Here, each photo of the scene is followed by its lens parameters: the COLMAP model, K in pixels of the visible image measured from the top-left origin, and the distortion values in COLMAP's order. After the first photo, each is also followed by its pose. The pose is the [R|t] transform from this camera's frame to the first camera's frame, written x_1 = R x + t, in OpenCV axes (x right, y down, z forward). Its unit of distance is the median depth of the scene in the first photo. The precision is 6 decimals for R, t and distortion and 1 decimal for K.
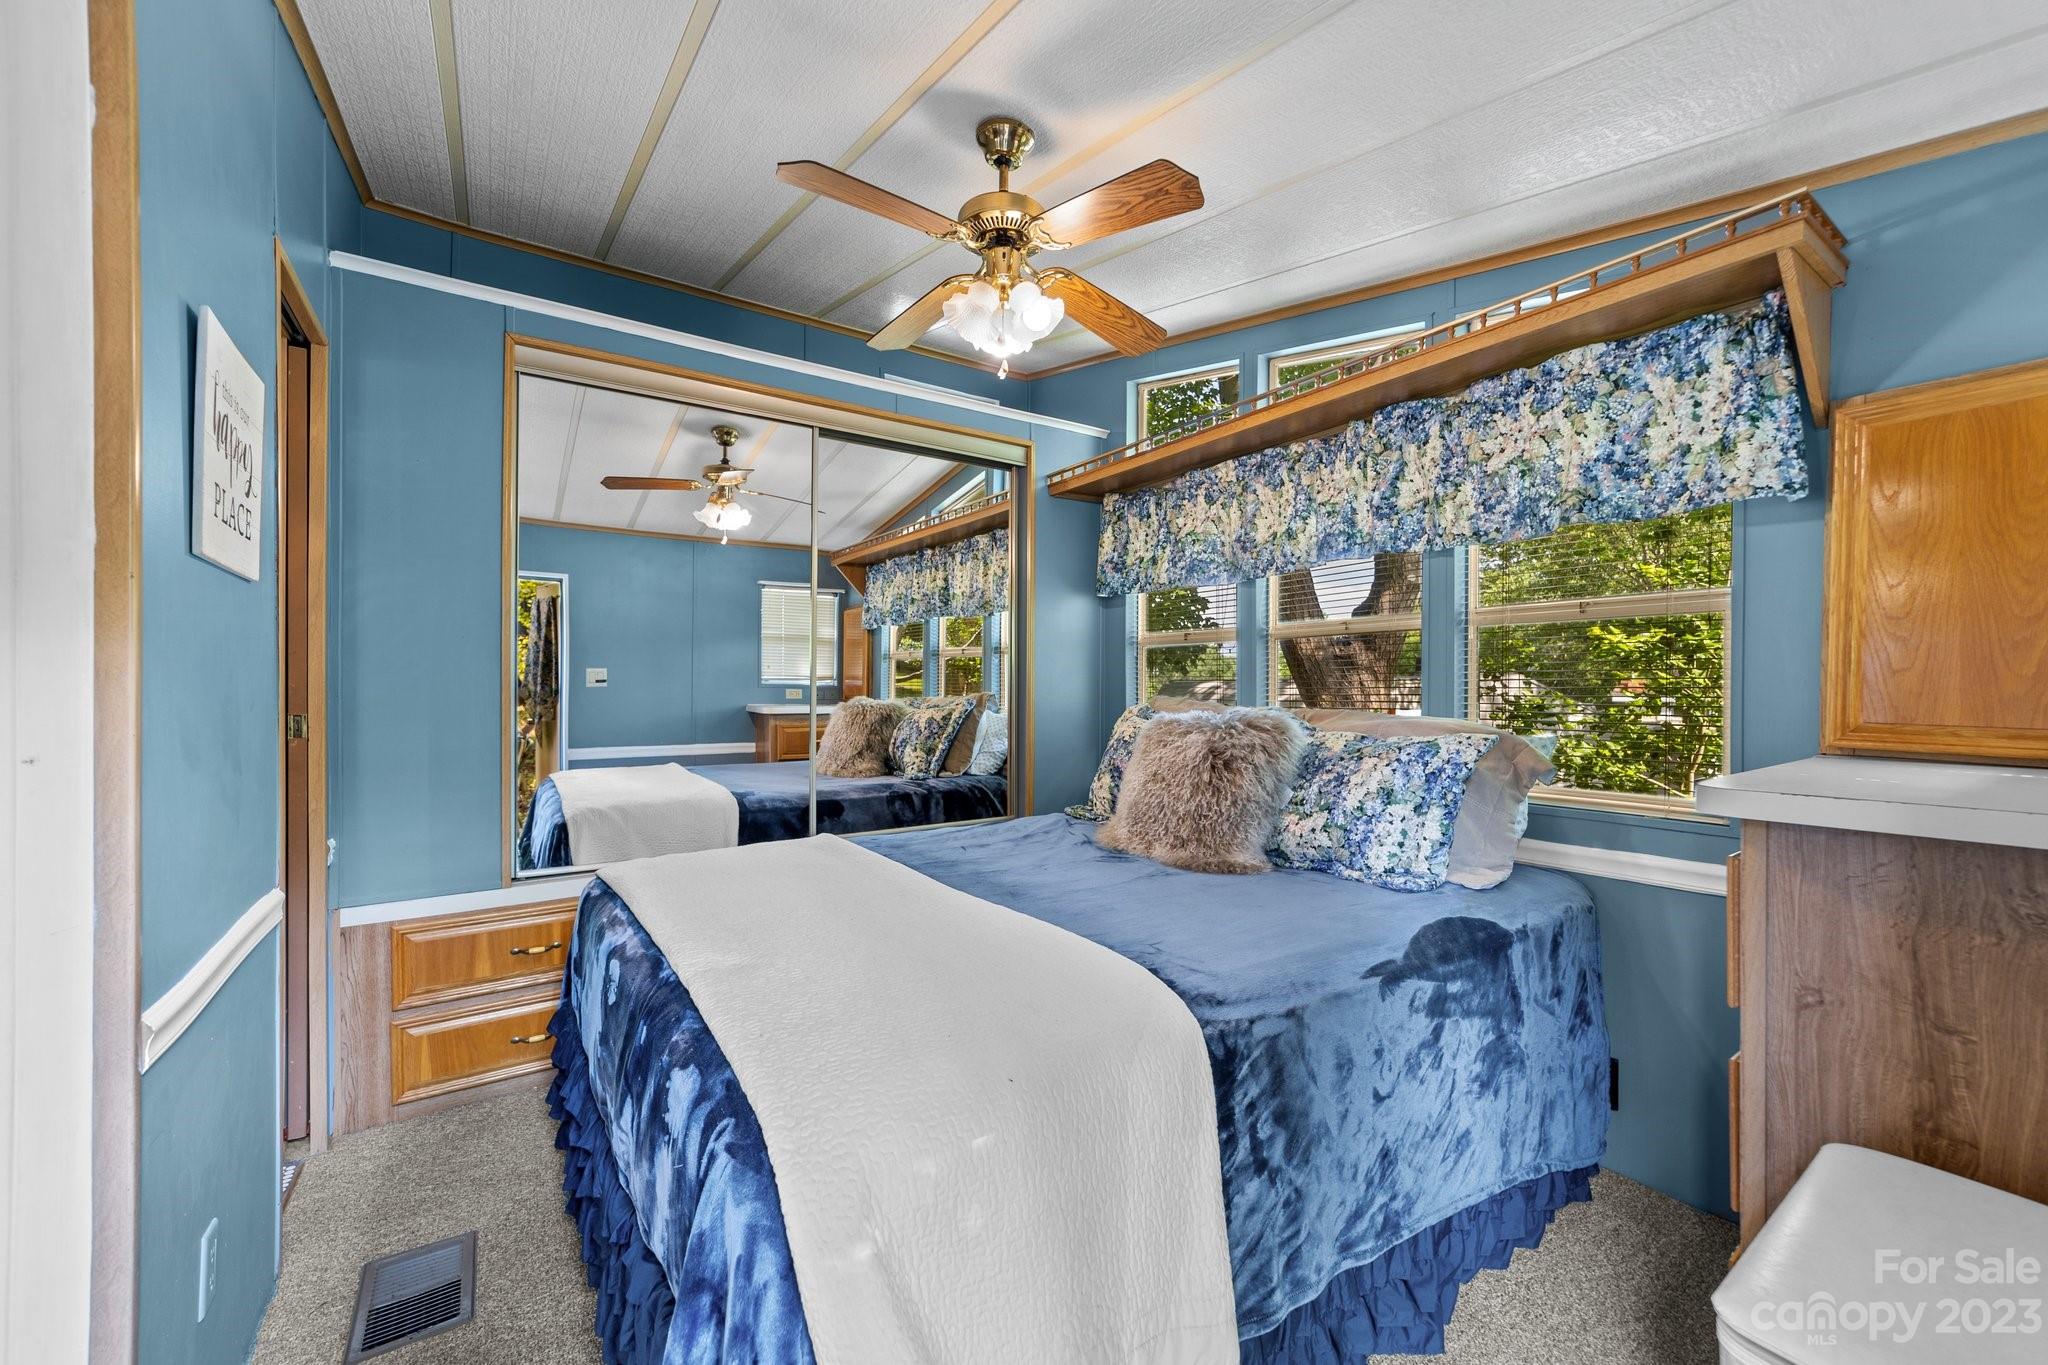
lens RADIAL K [[809.0, 0, 1041.5], [0, 809.0, 673.6], [0, 0, 1]] dist [-0.002464, 0.006364]
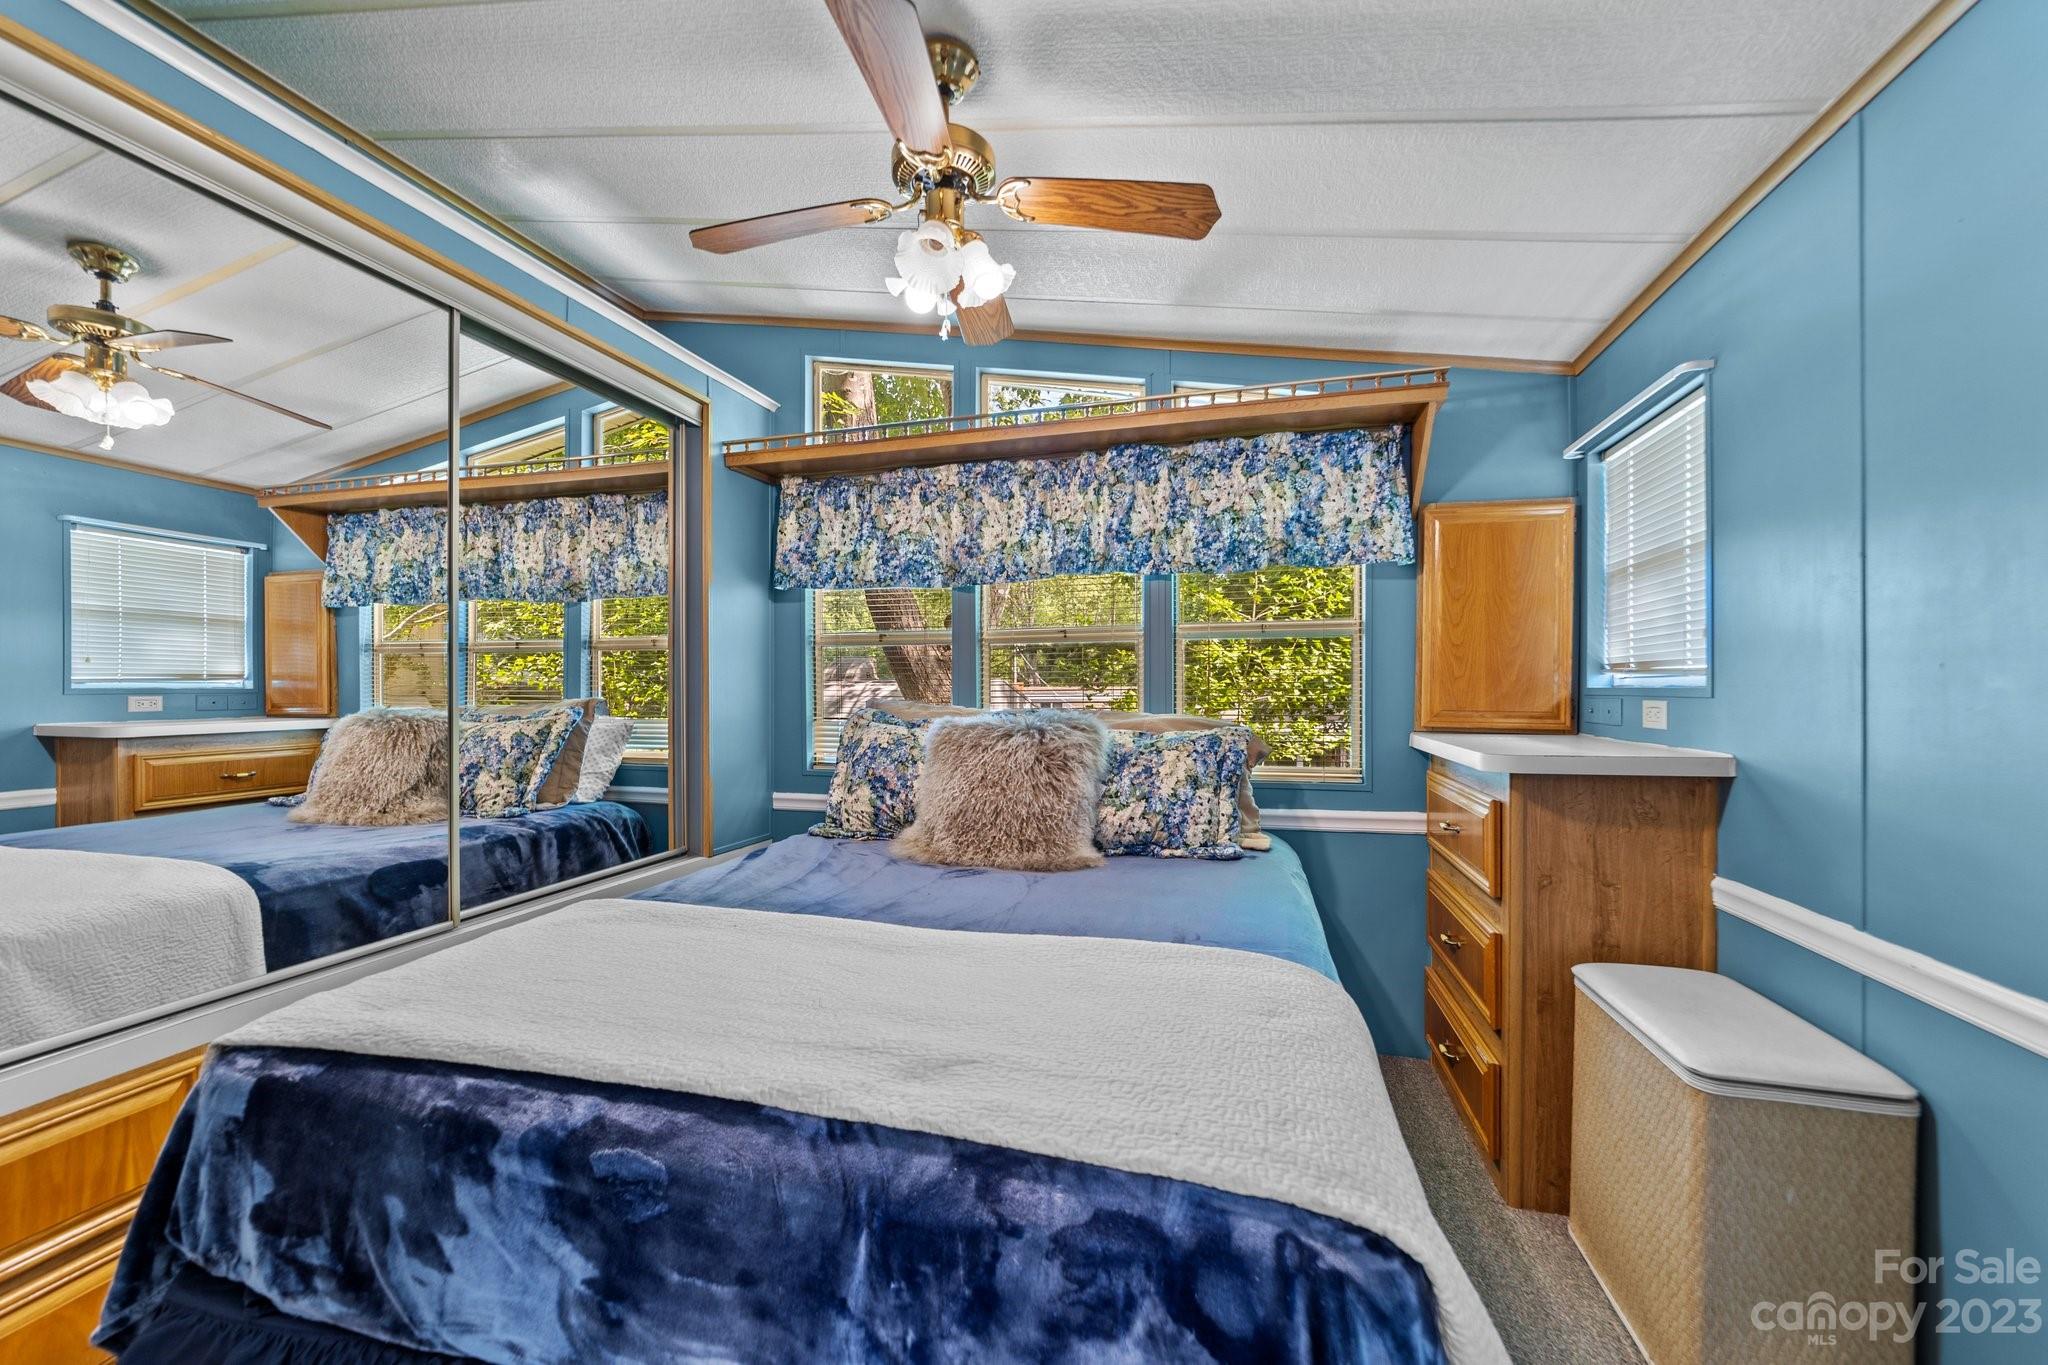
lens RADIAL K [[802.7, 0, 1024.0], [0, 802.7, 682.5], [0, 0, 1]] dist [-0.010780, 0.005948]
pose [[0.769868, -0.000756, 0.638203, -0.409855], [-0.005555, 0.999953, 0.007884, -0.001074], [-0.638179, -0.009615, 0.769828, 0.211386]]
